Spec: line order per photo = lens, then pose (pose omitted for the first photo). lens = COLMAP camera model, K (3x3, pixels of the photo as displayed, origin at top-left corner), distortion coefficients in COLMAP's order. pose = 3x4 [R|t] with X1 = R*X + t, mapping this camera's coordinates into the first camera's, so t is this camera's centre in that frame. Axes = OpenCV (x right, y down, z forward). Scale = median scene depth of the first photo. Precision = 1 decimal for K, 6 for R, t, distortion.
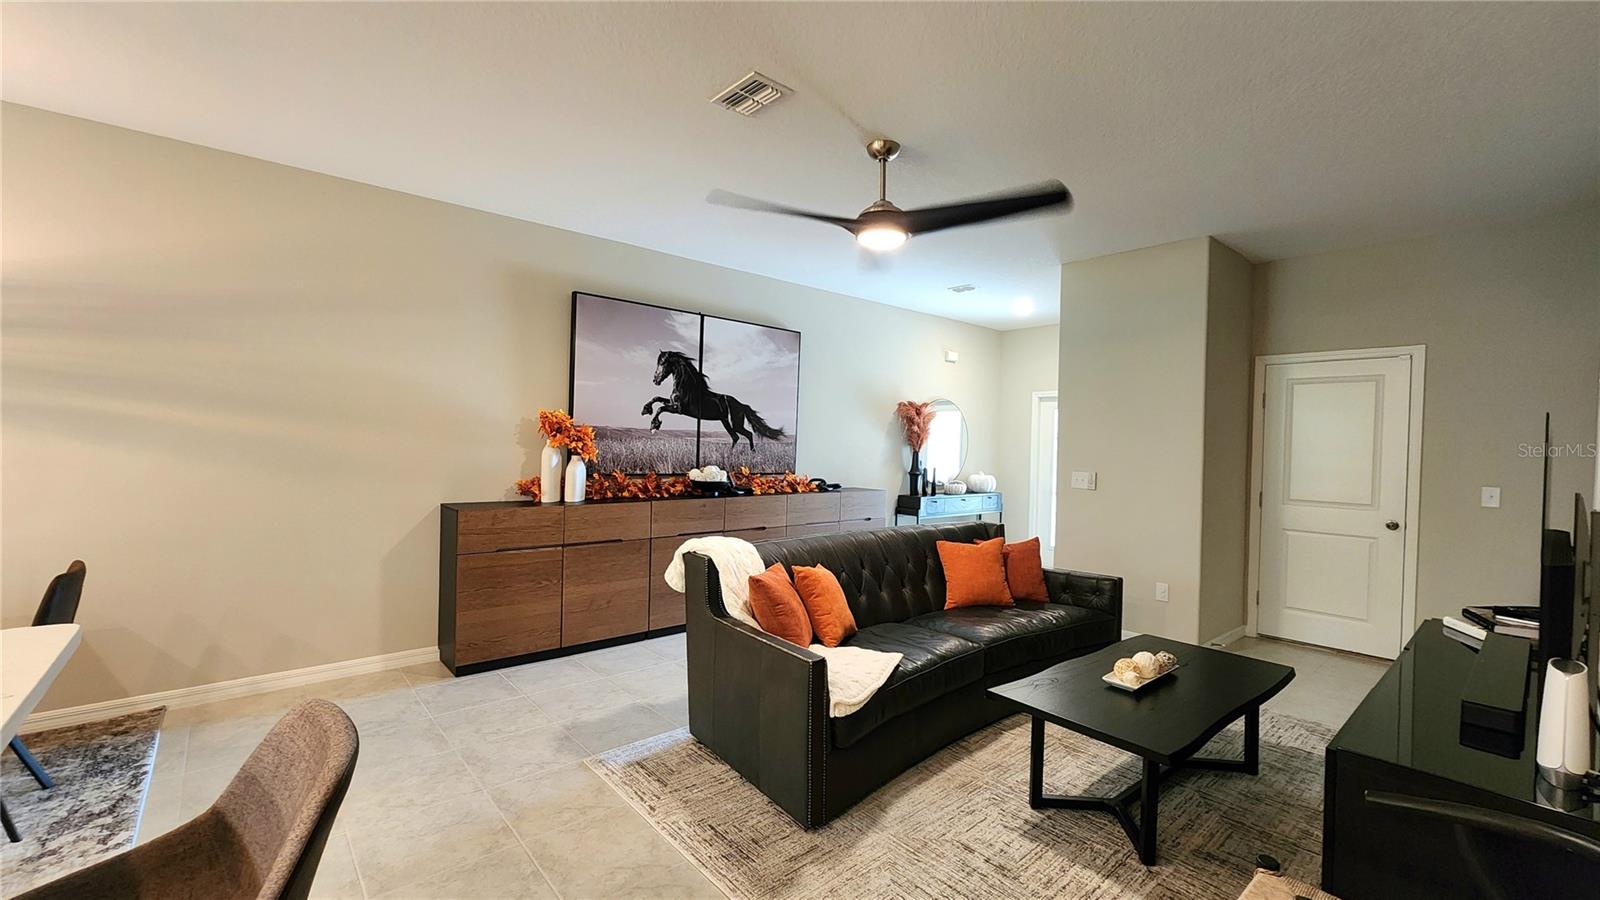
lens RADIAL K [[648.0, 0, 798.4], [0, 648.0, 453.2], [0, 0, 1]] dist [0.001210, 0.000343]
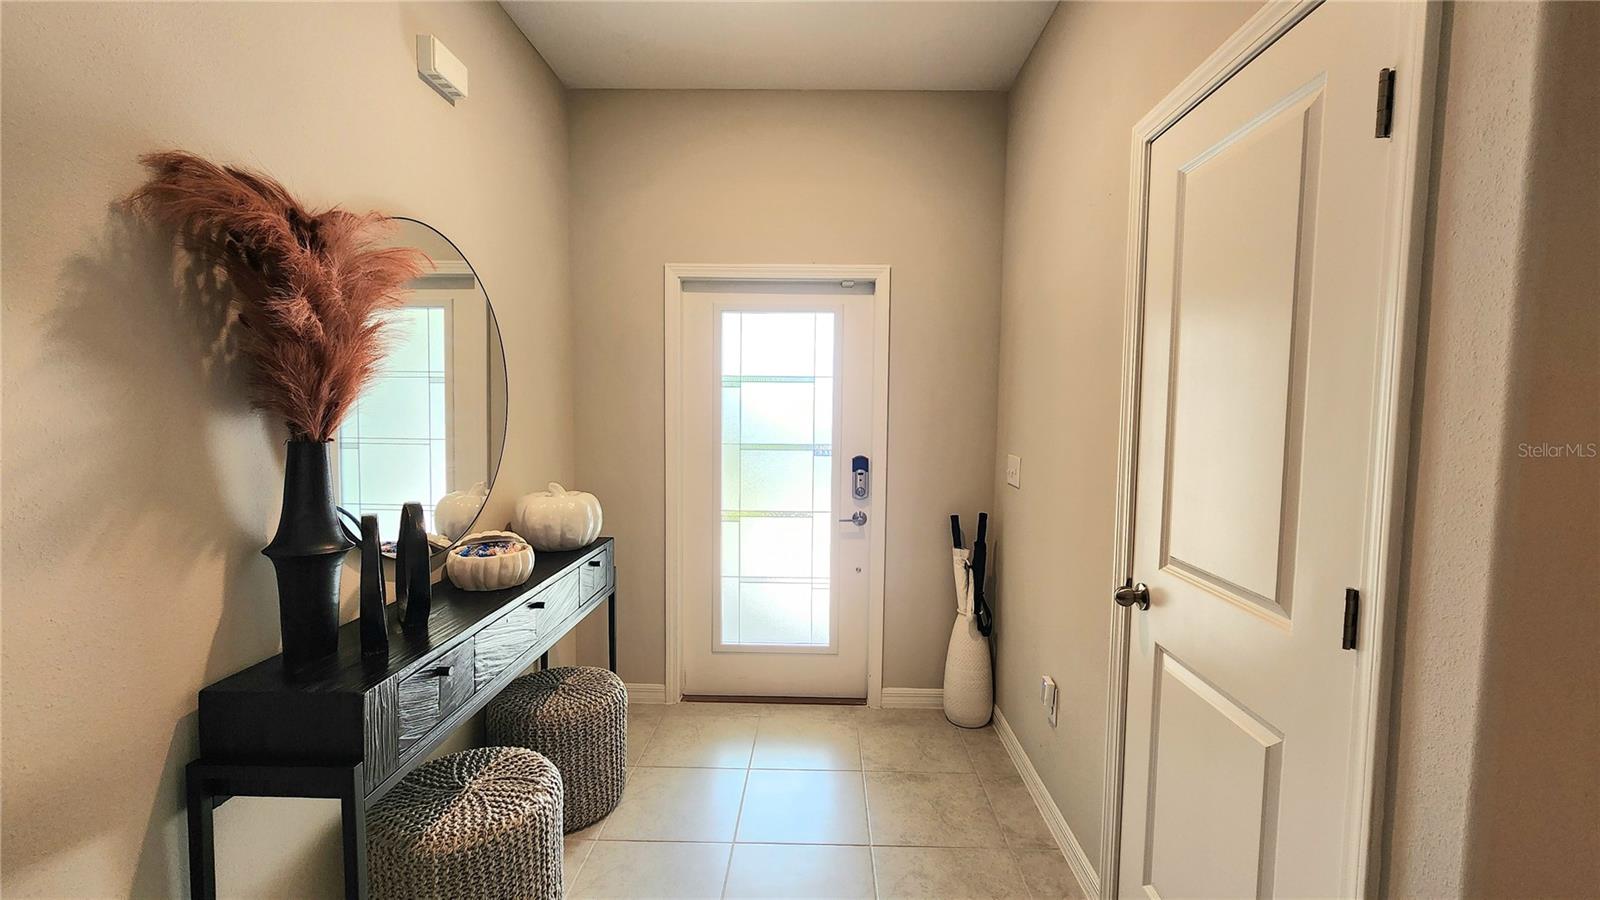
lens RADIAL K [[663.4, 0, 809.3], [0, 663.4, 449.9], [0, 0, 1]] dist [0.000214, -0.000021]
pose [[0.665383, -0.061532, 0.743962, 0.132820], [0.013603, 0.997431, 0.070329, -0.011407], [-0.746378, -0.036675, 0.664511, 0.751550]]
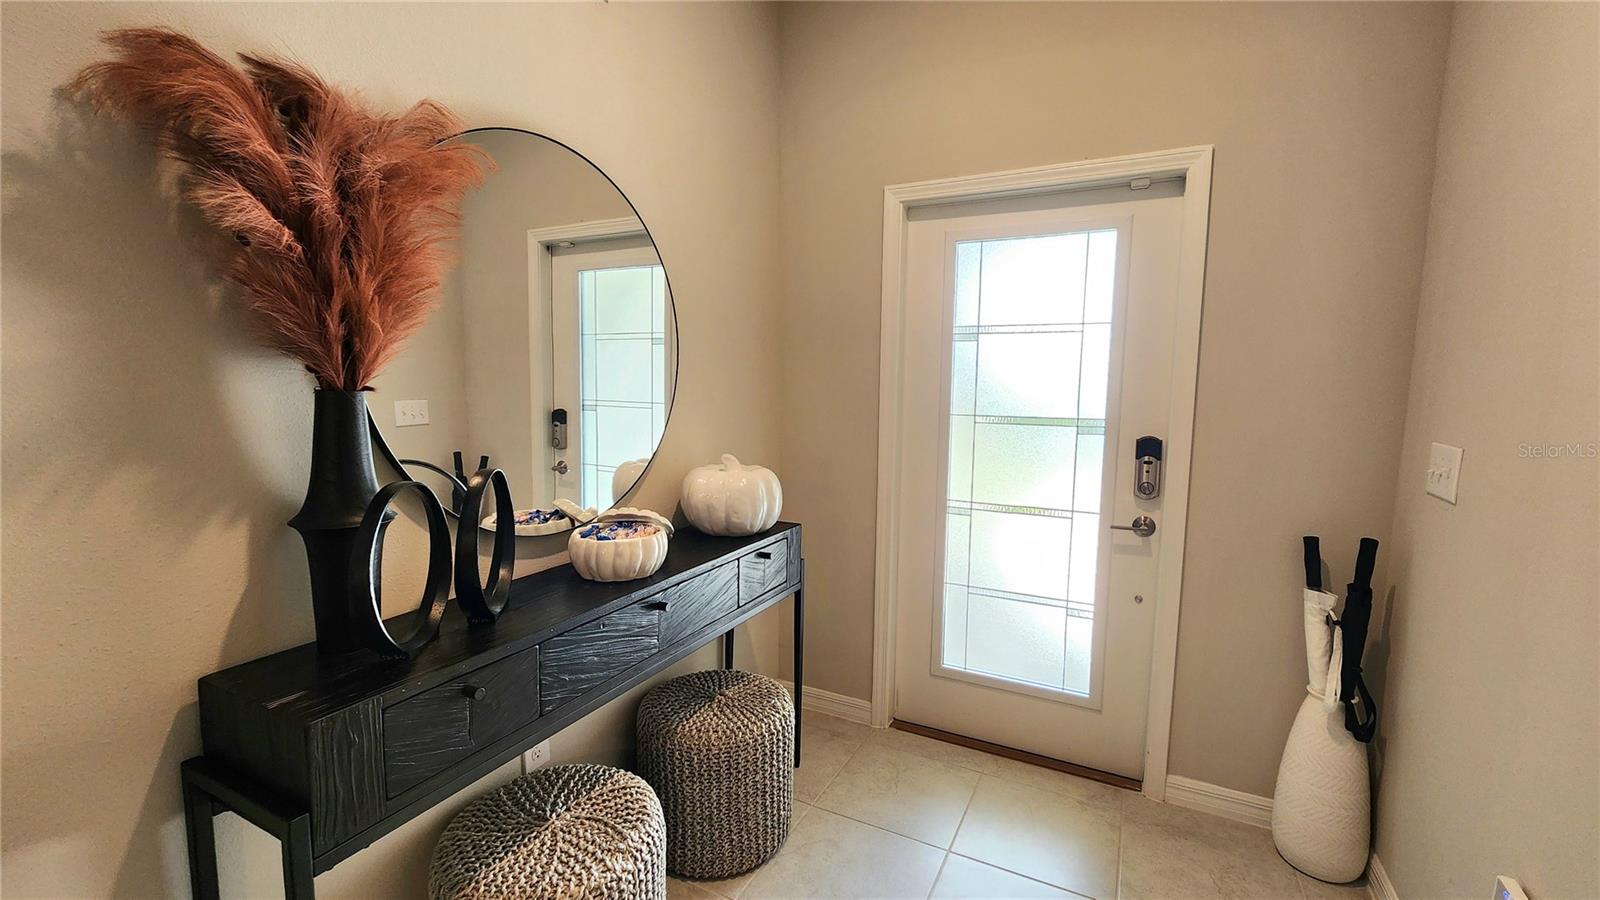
lens RADIAL K [[663.4, 0, 809.3], [0, 663.4, 449.9], [0, 0, 1]] dist [0.000214, -0.000021]
pose [[0.922910, -0.050347, 0.381711, 0.226900], [0.012911, 0.994903, 0.100010, -0.001930], [-0.384800, -0.087372, 0.918855, 0.801168]]
